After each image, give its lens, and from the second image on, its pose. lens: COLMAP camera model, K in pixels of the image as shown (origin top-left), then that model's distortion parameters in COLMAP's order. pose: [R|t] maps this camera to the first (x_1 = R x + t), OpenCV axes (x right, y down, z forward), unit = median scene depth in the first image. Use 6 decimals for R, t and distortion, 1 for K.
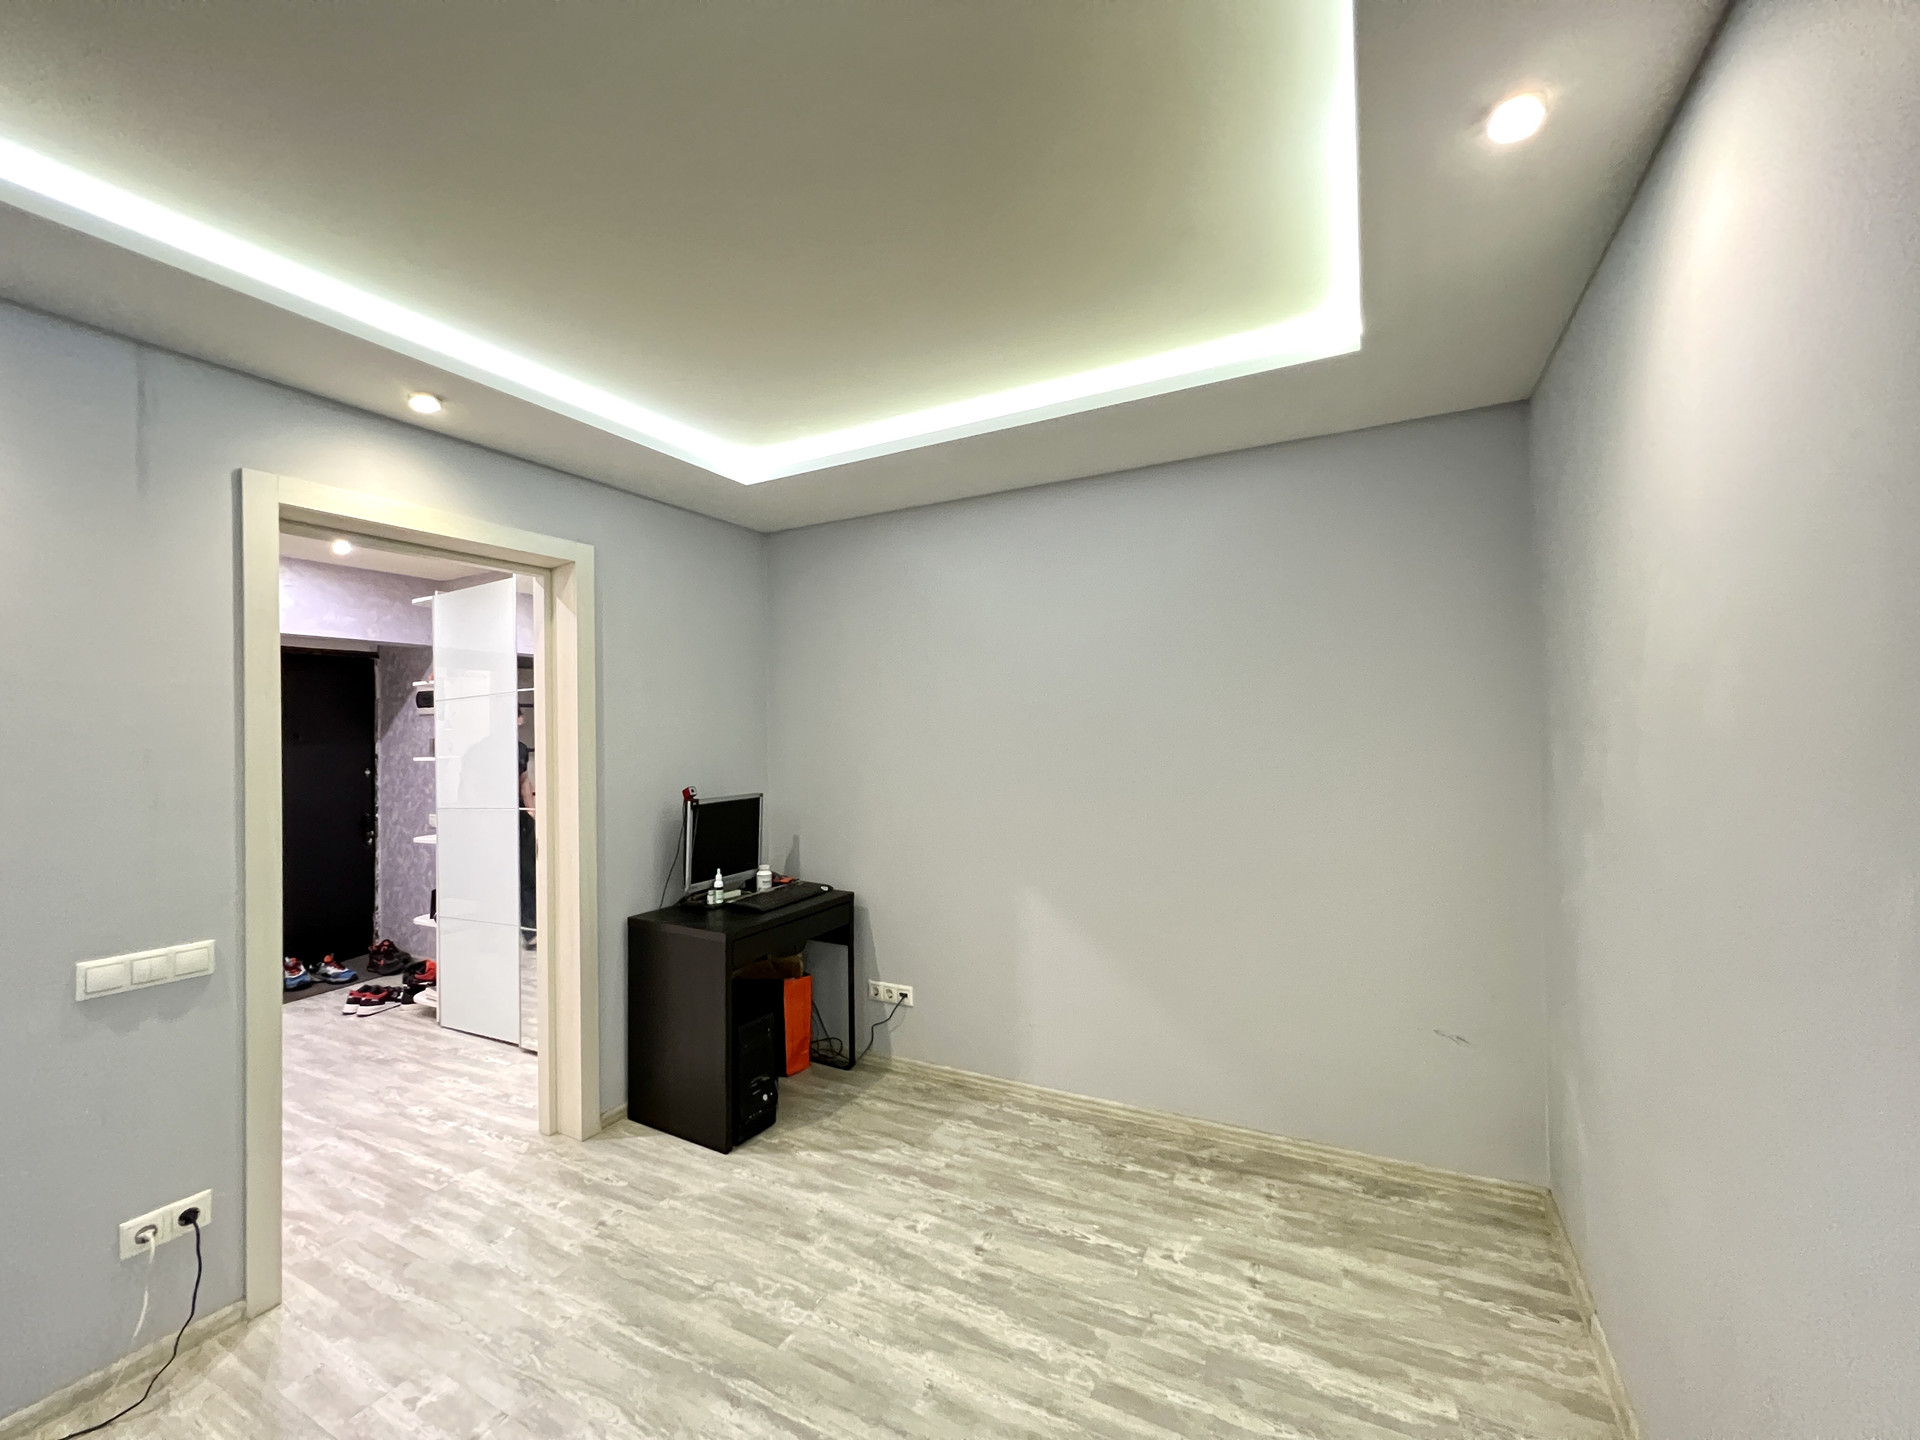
lens RADIAL K [[768.7, 0, 961.6], [0, 768.7, 718.1], [0, 0, 1]] dist [-0.002997, 0.000042]
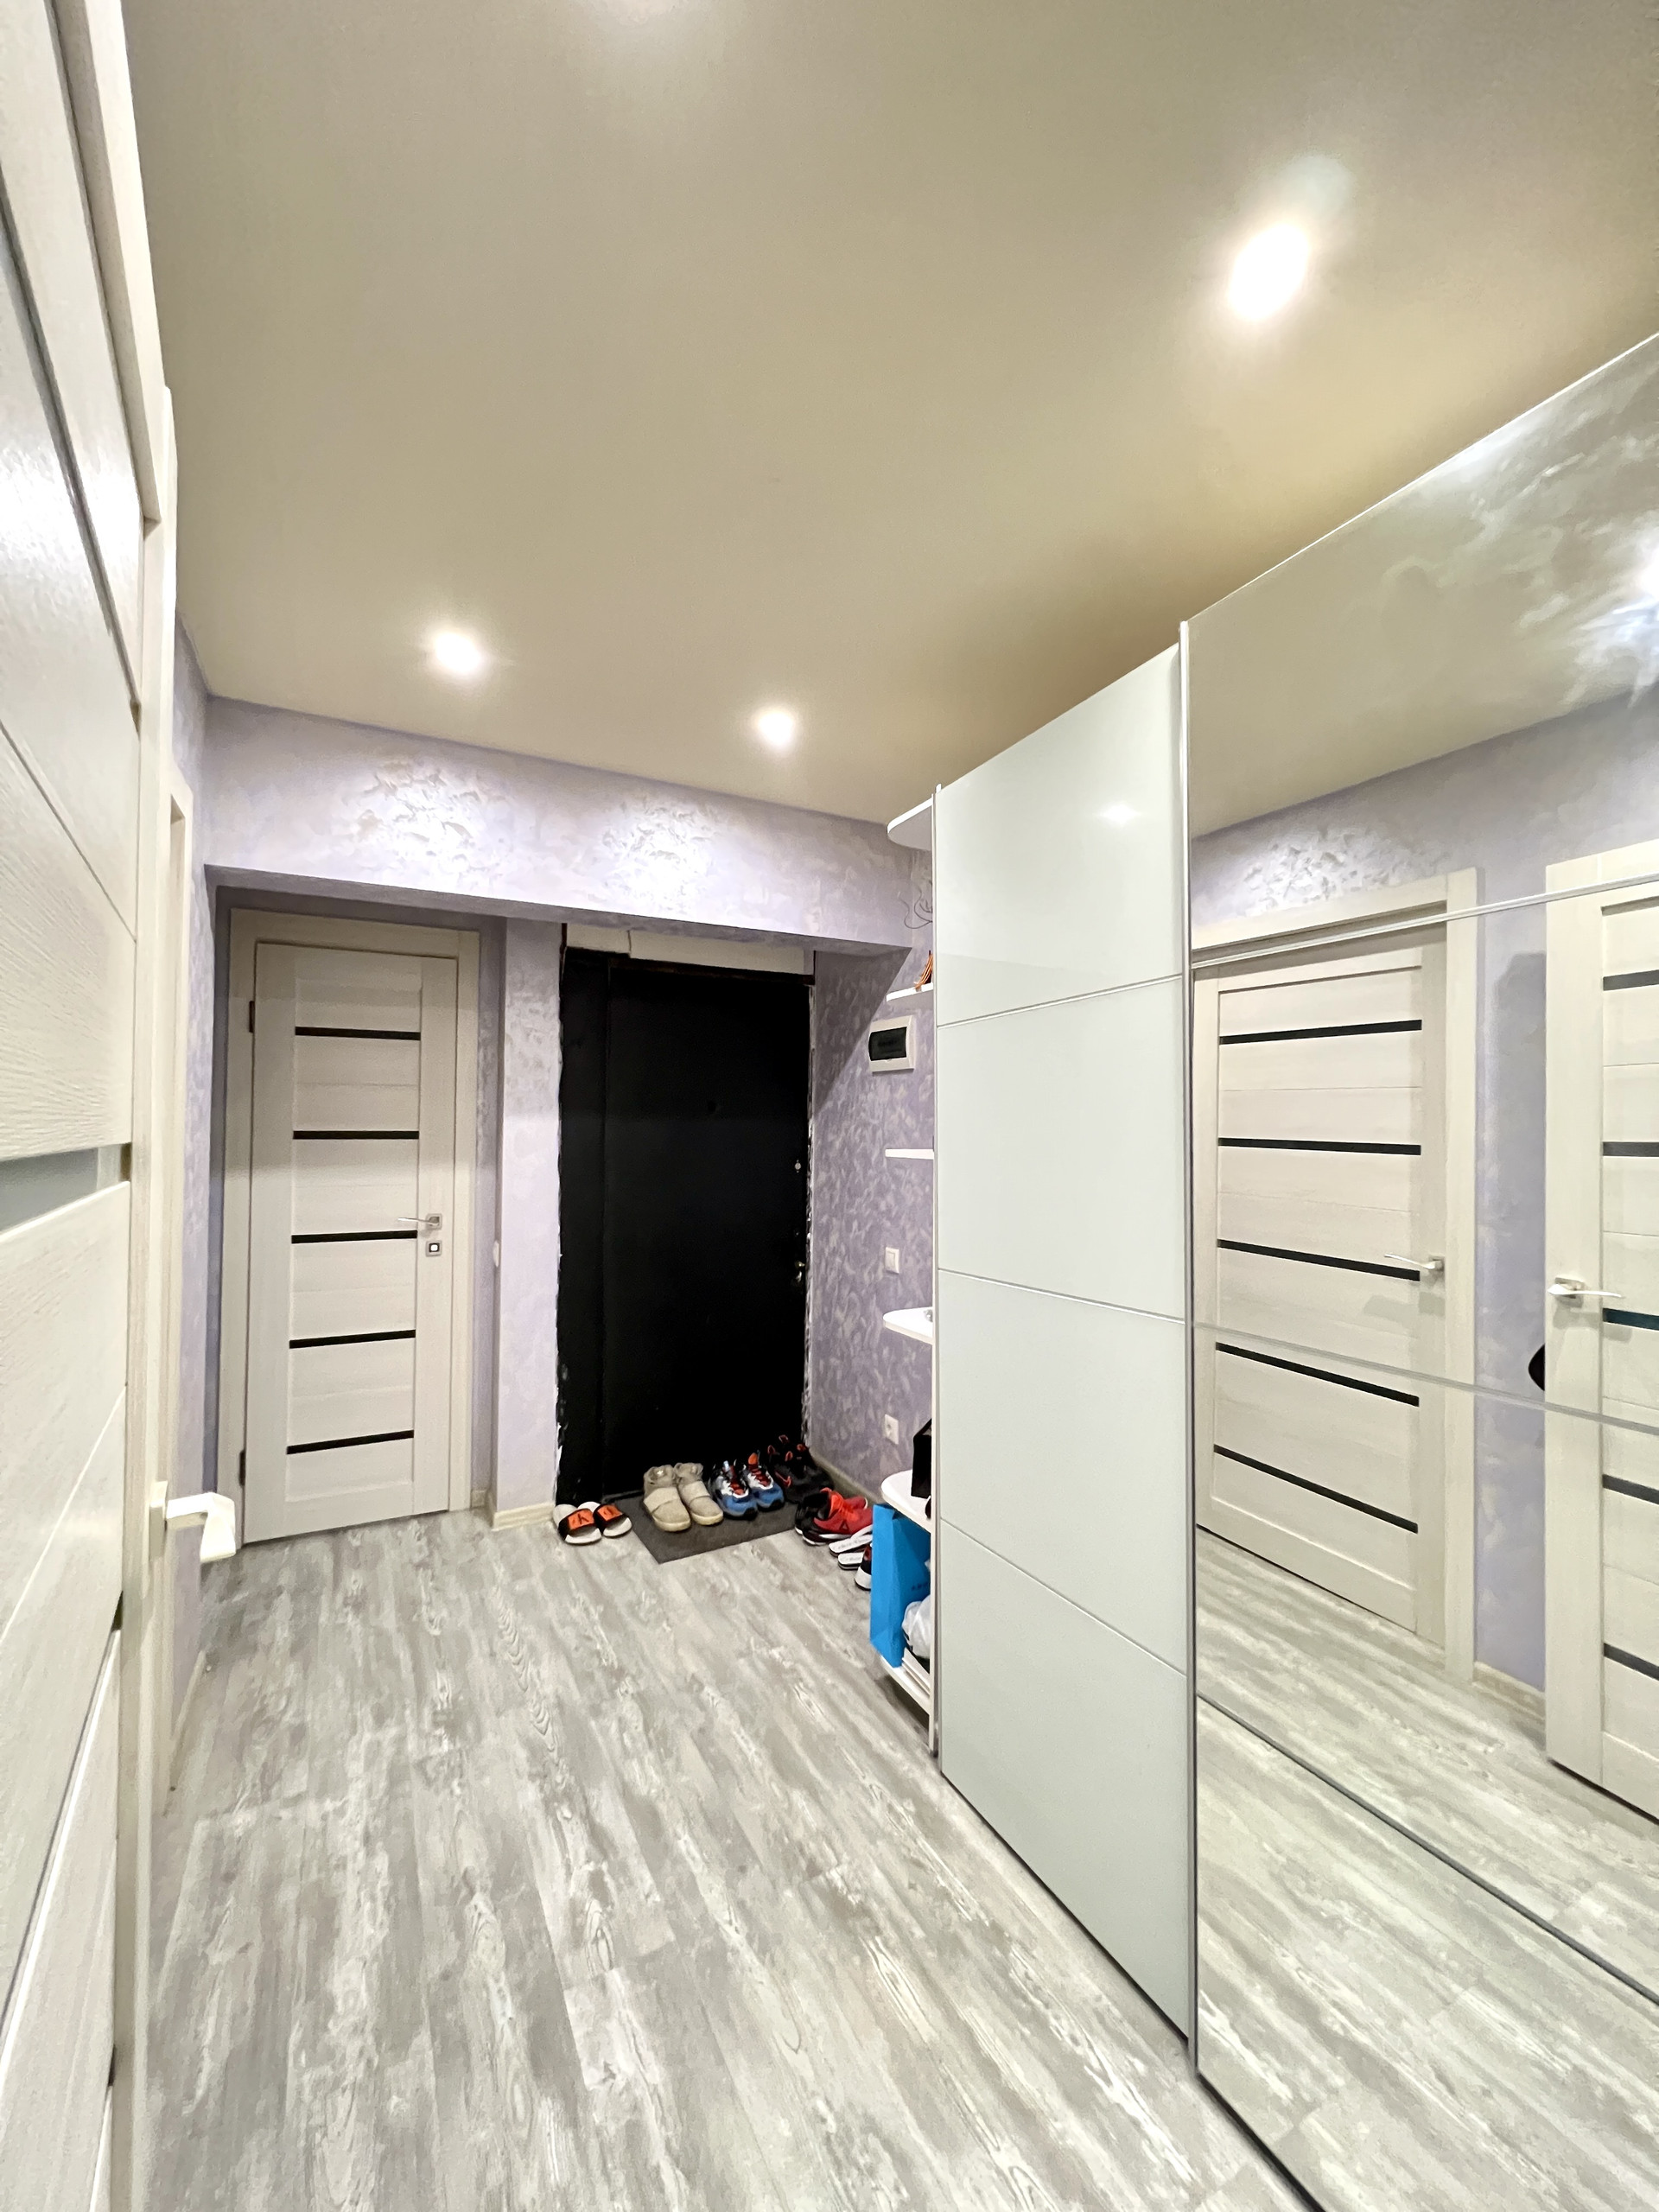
lens RADIAL K [[885.6, 0, 808.2], [0, 885.6, 1107.0], [0, 0, 1]] dist [-0.002997, 0.000042]
pose [[0.810250, 0.016778, -0.585845, -0.461348], [-0.014927, 0.999857, 0.007990, 0.021784], [0.585895, 0.002271, 0.810384, 0.560427]]
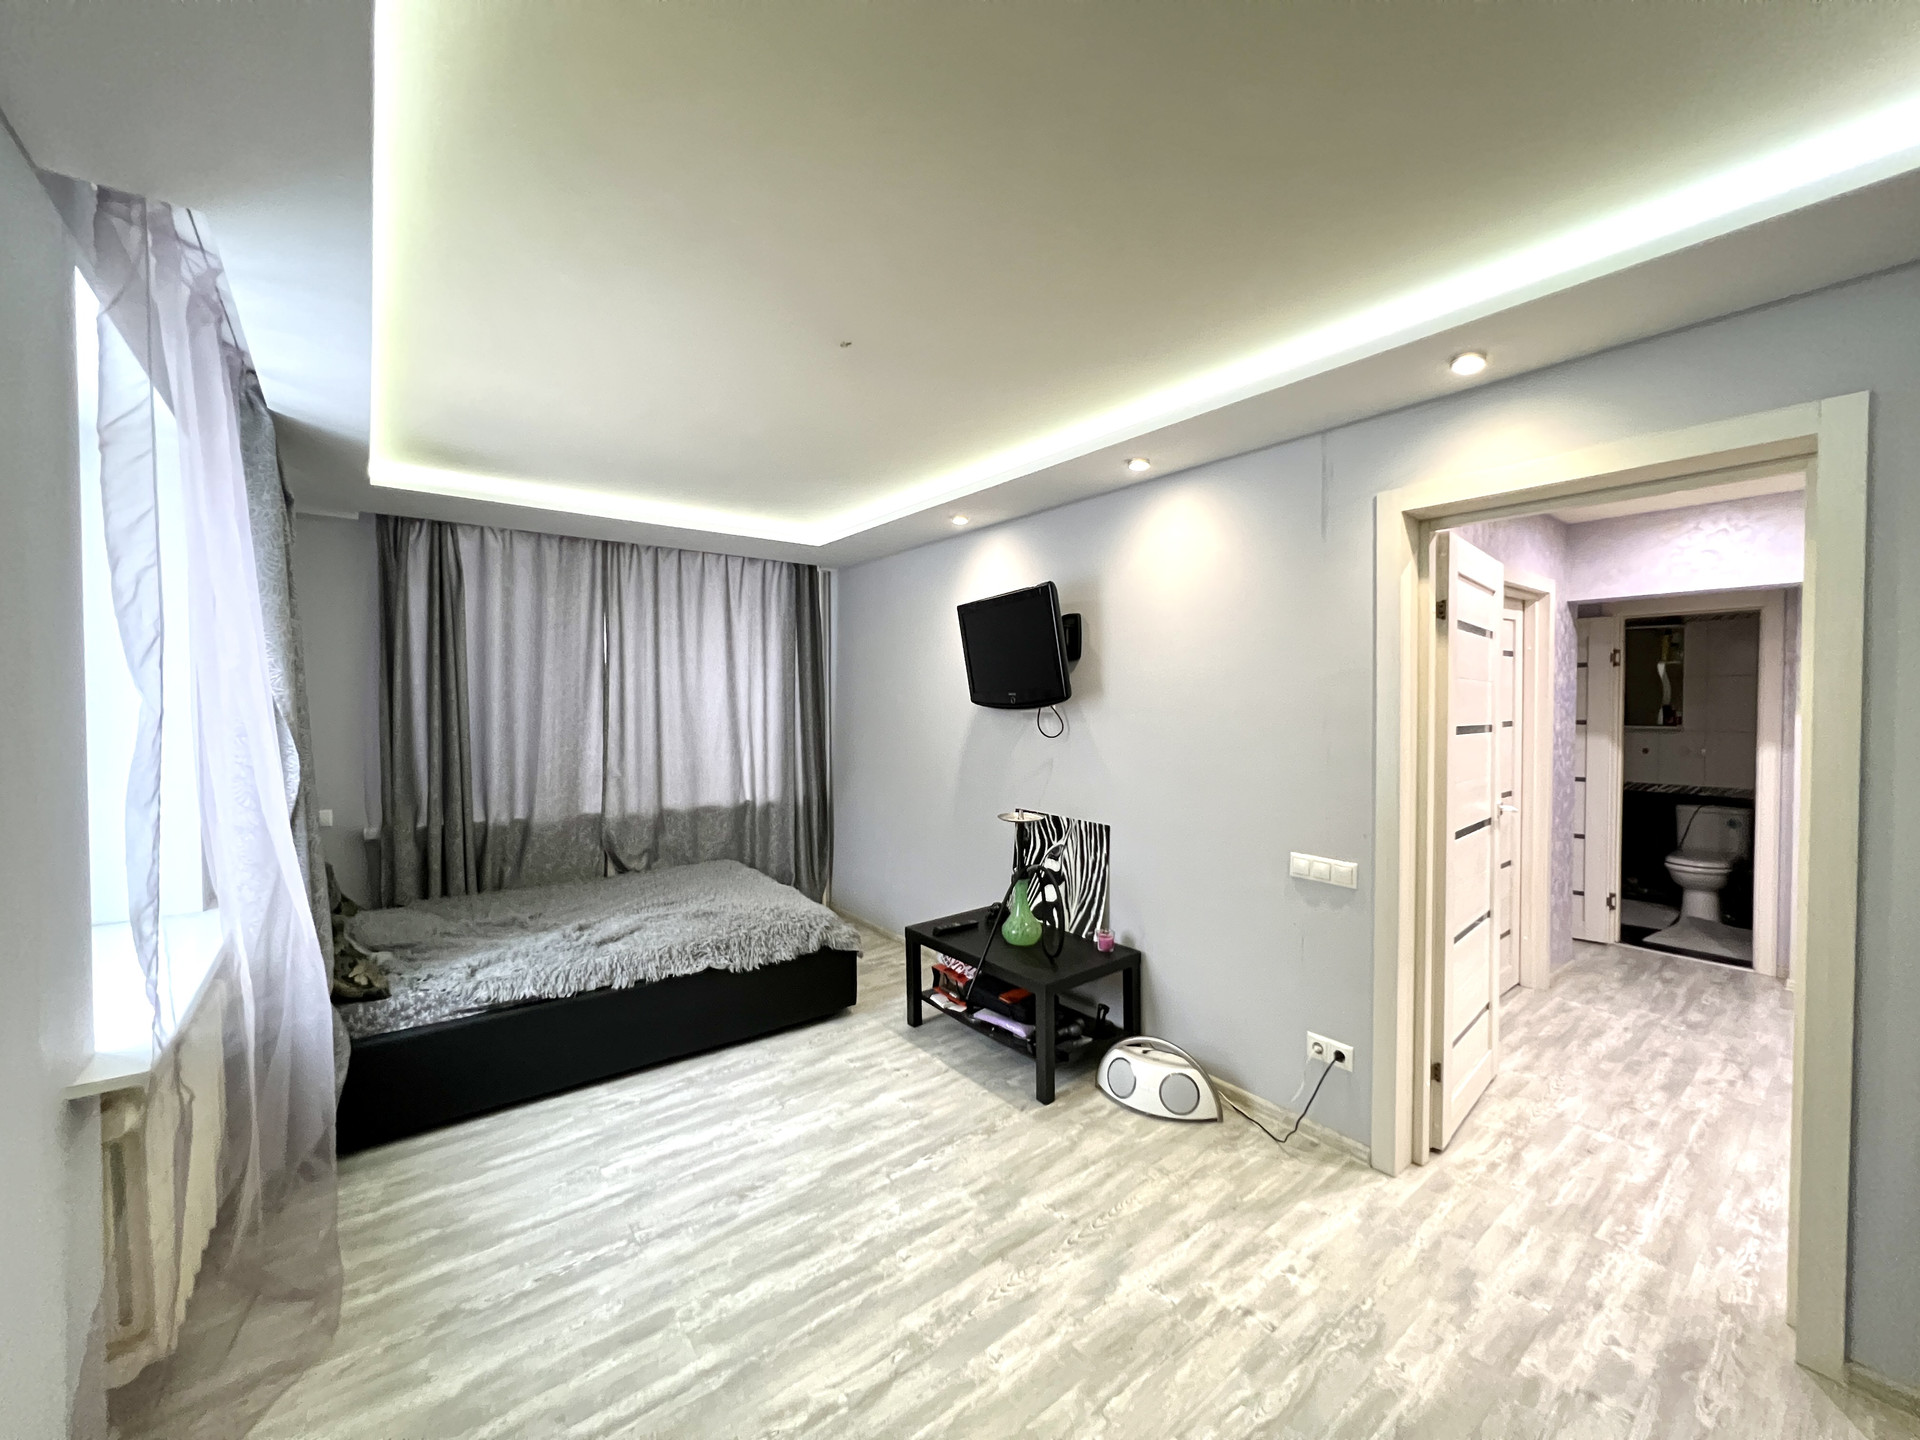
lens RADIAL K [[768.7, 0, 968.9], [0, 768.7, 728.1], [0, 0, 1]] dist [-0.002997, 0.000042]
pose [[-0.411770, 0.046727, -0.910089, 0.240417], [0.016847, 0.998904, 0.043664, -0.007223], [0.911132, 0.002647, -0.412106, 0.456849]]
